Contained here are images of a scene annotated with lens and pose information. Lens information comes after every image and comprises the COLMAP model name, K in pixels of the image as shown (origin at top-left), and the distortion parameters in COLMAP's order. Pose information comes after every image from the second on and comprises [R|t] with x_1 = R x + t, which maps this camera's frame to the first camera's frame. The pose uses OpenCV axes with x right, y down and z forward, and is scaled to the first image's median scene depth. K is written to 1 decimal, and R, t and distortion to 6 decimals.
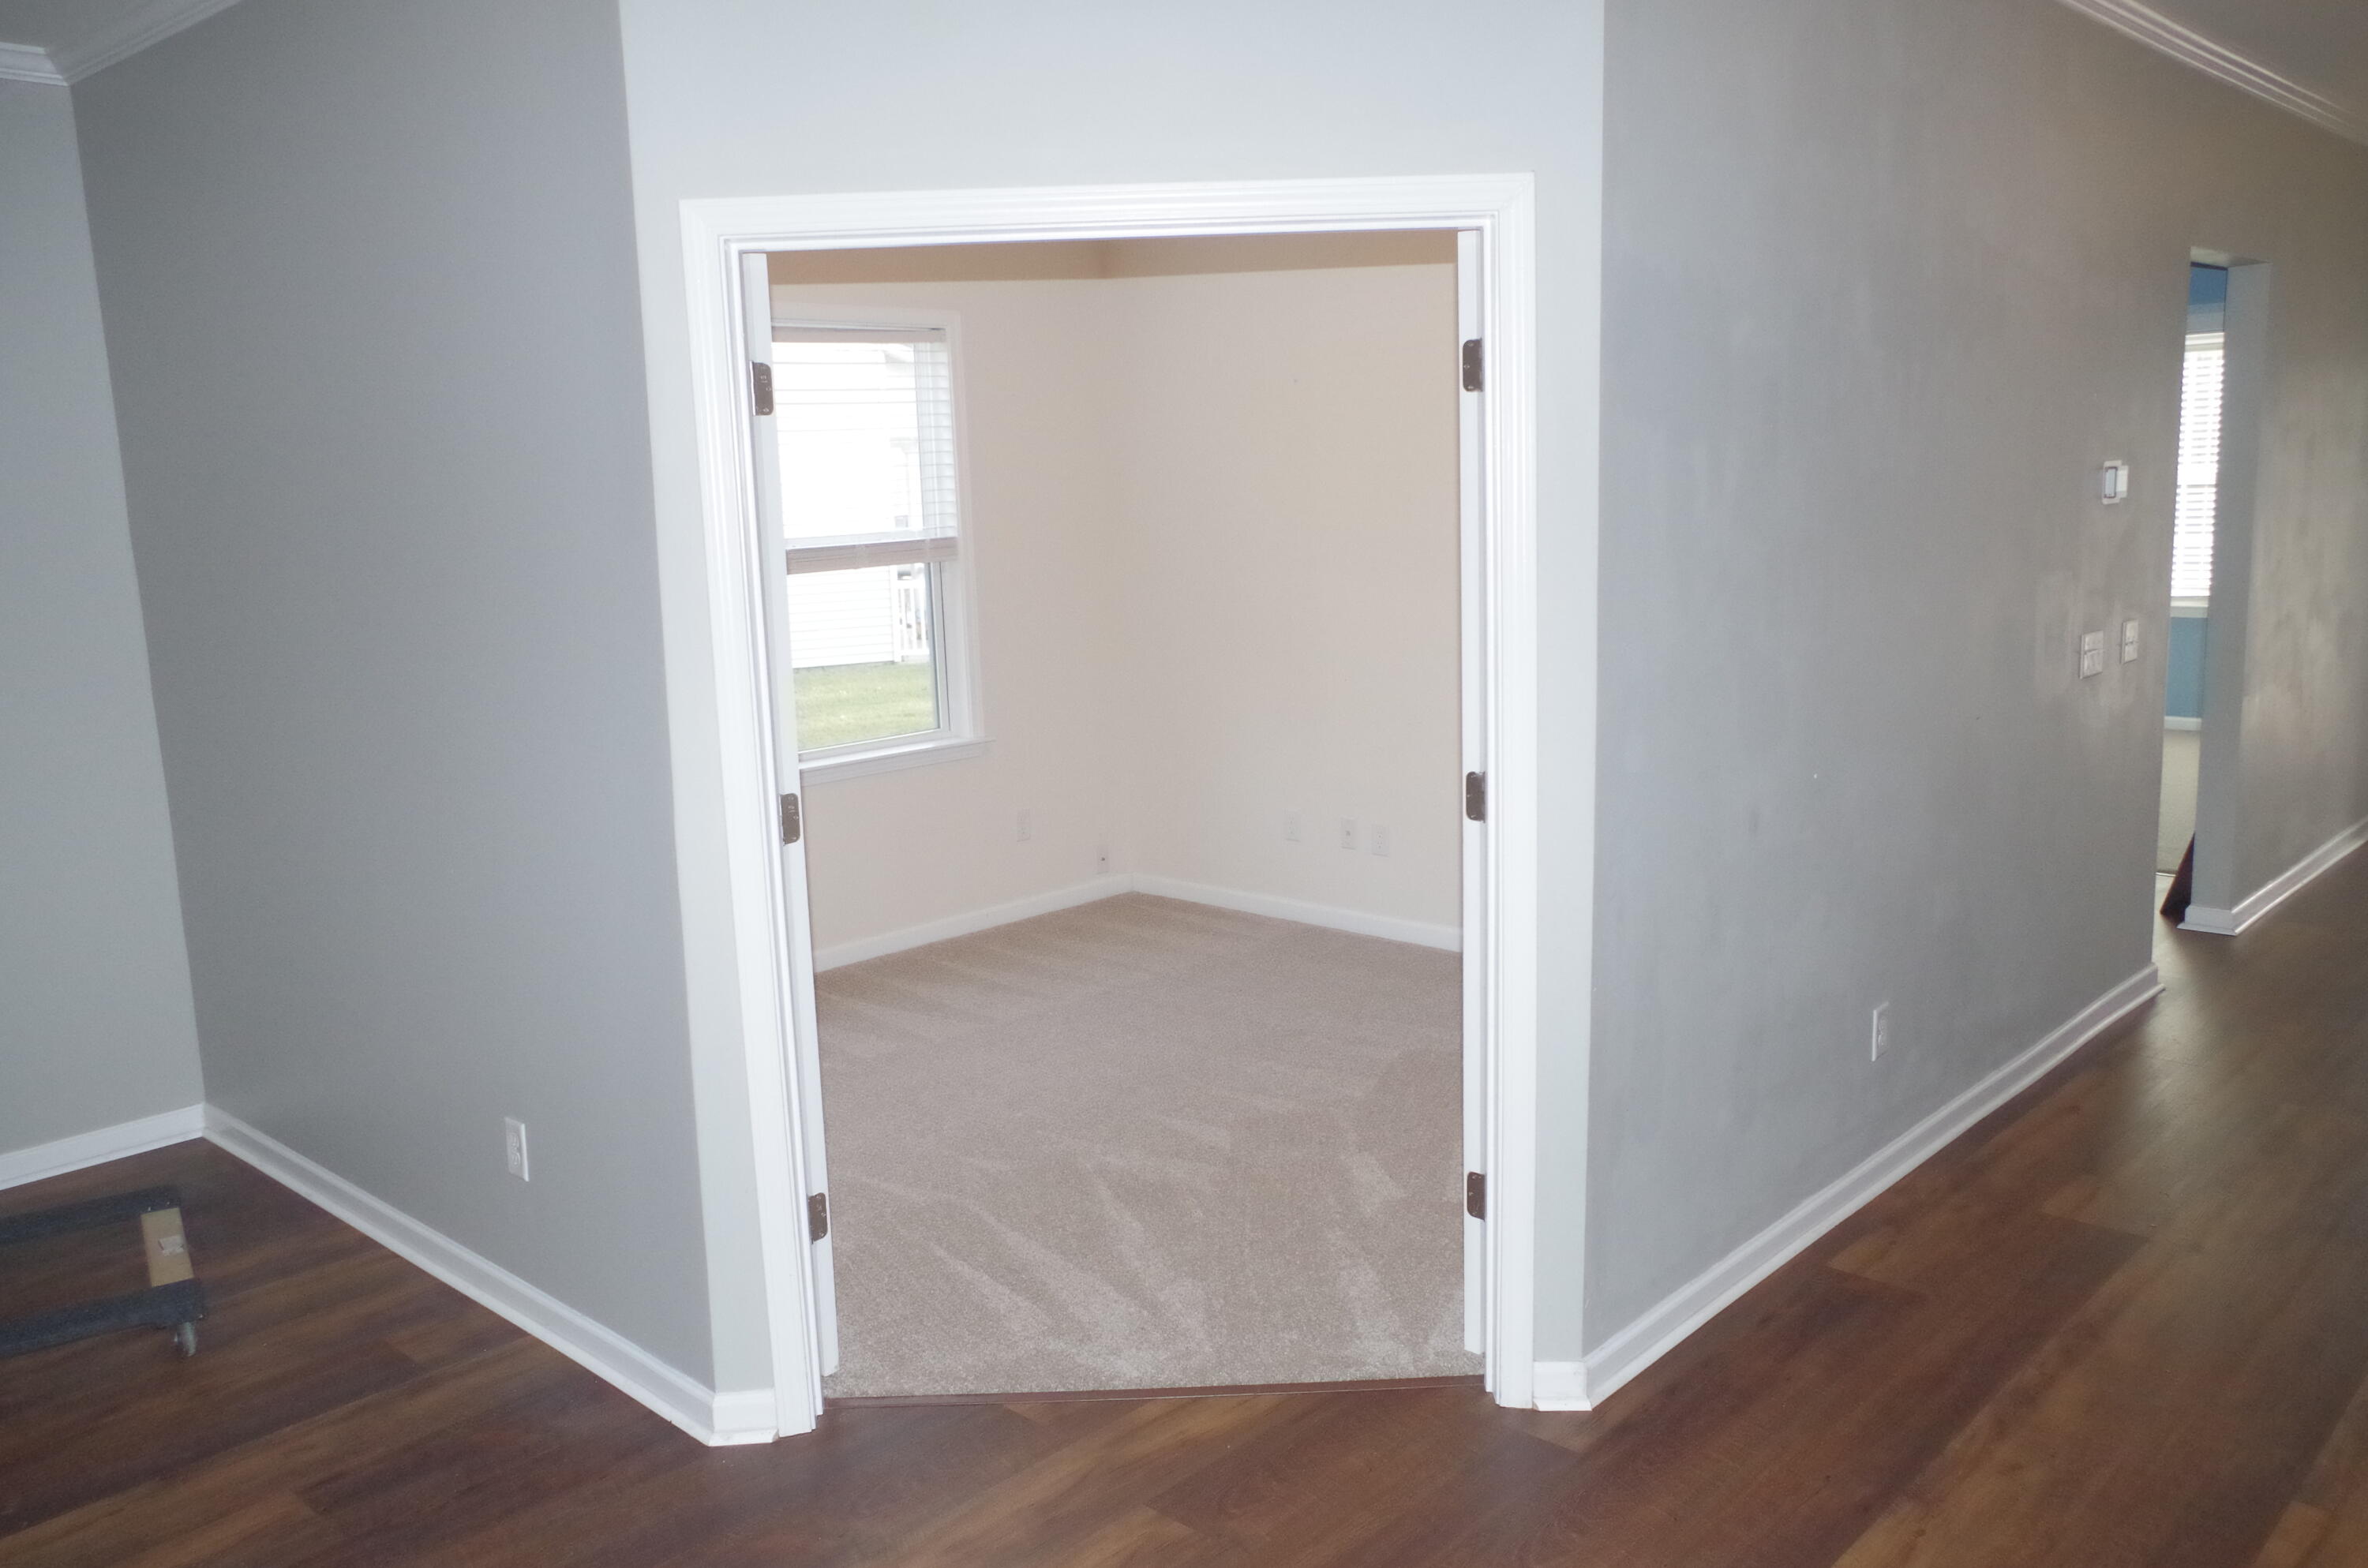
lens RADIAL K [[1822.6, 0, 1184.0], [0, 1822.6, 784.0], [0, 0, 1]] dist [0.008831, 0.014018]
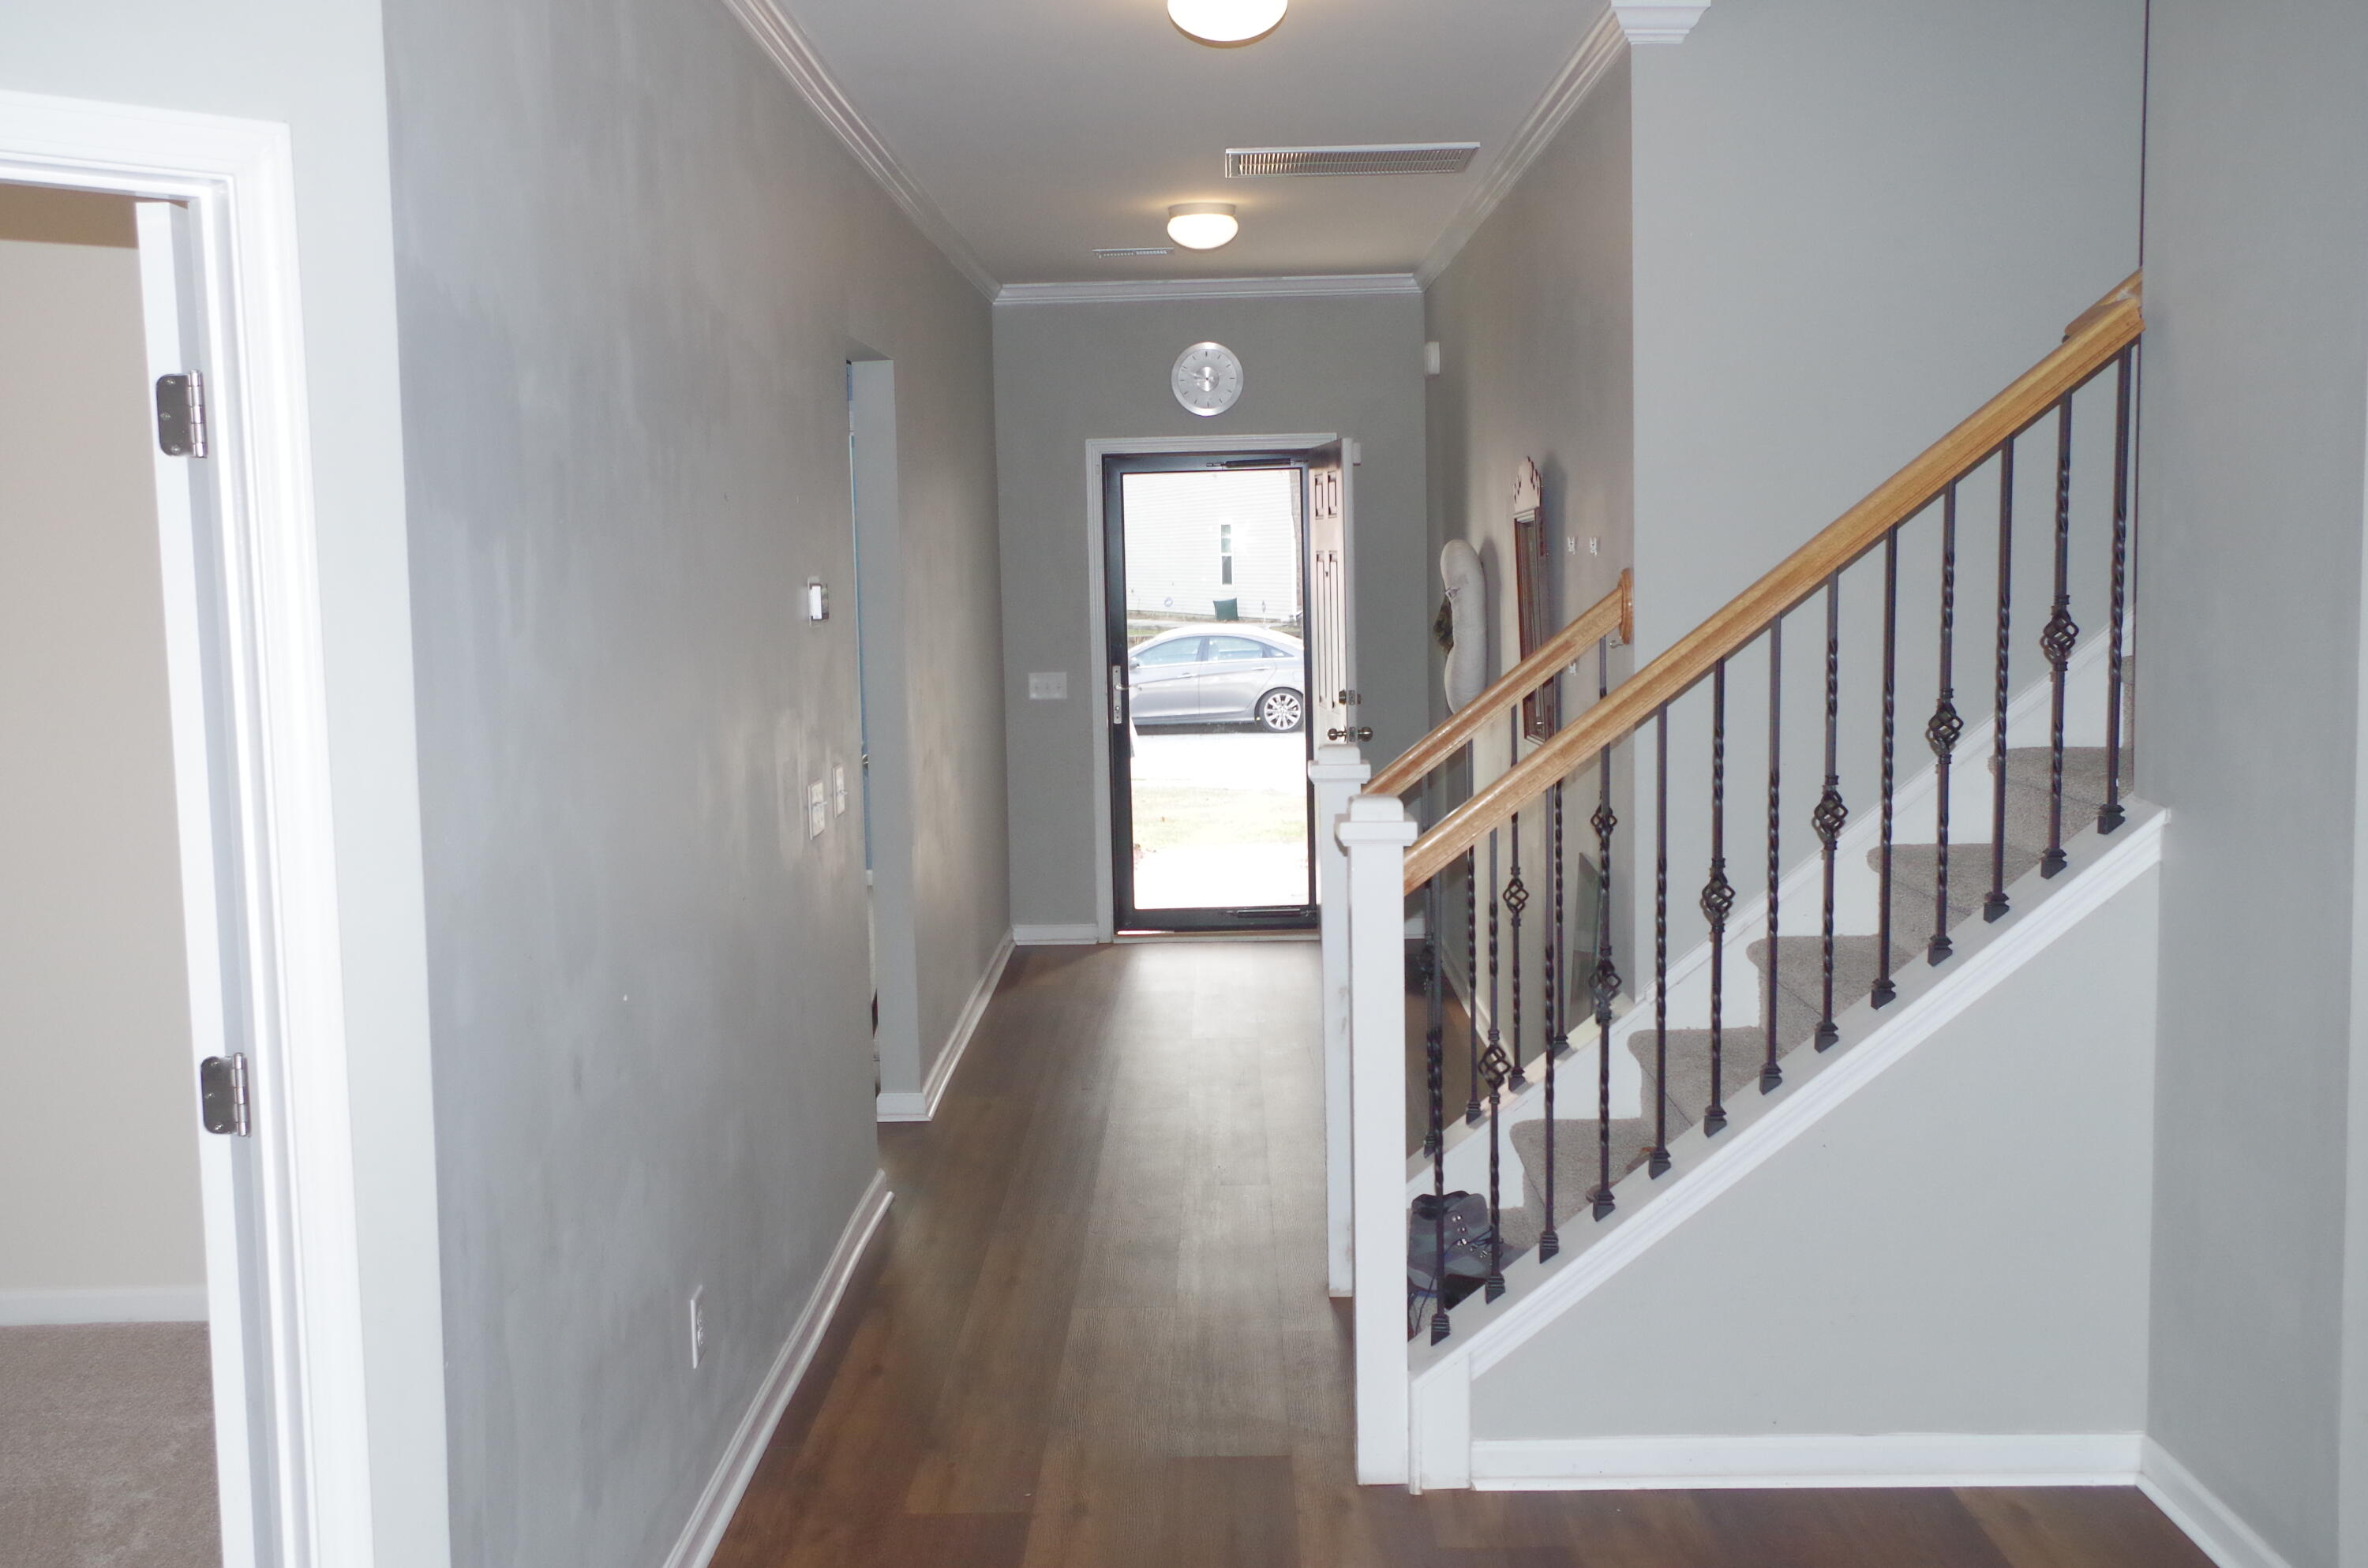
lens RADIAL K [[2309.3, 0, 1184.0], [0, 2309.3, 784.0], [0, 0, 1]] dist [0.004897, 0.013339]
pose [[0.731088, -0.056266, 0.679960, -0.104564], [0.116835, 0.992198, -0.043517, -0.020726], [-0.672206, 0.111258, 0.731957, 0.150150]]
